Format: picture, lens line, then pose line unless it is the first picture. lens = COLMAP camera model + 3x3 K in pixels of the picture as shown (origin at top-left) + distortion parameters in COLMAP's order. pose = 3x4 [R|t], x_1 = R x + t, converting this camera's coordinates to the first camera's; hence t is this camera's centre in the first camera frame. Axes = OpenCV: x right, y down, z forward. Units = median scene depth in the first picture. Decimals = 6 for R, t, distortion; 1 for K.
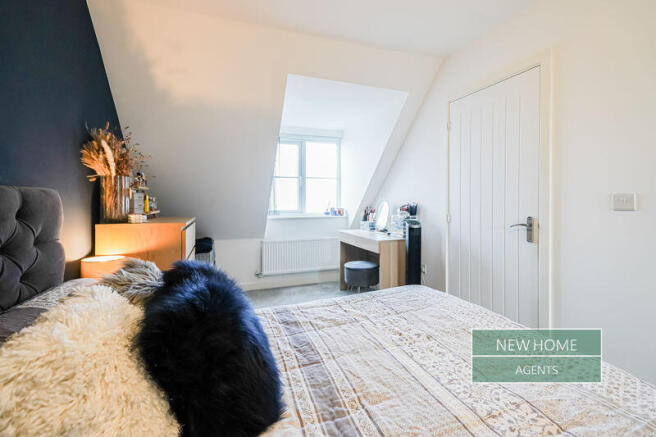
lens RADIAL K [[296.2, 0, 330.1], [0, 296.2, 205.5], [0, 0, 1]] dist [0.004548, 0.000170]
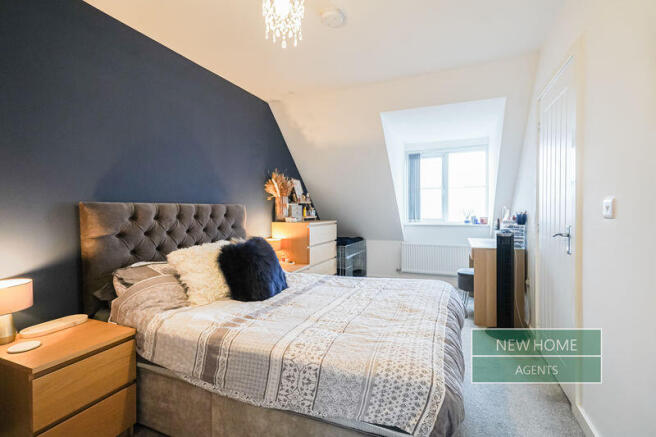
lens RADIAL K [[296.2, 0, 331.1], [0, 296.2, 214.8], [0, 0, 1]] dist [0.004548, 0.000170]
pose [[0.742994, 0.007814, -0.669253, 0.579432], [-0.007443, 0.999966, 0.003413, 0.004713], [0.669257, 0.002446, 0.743027, -0.123103]]
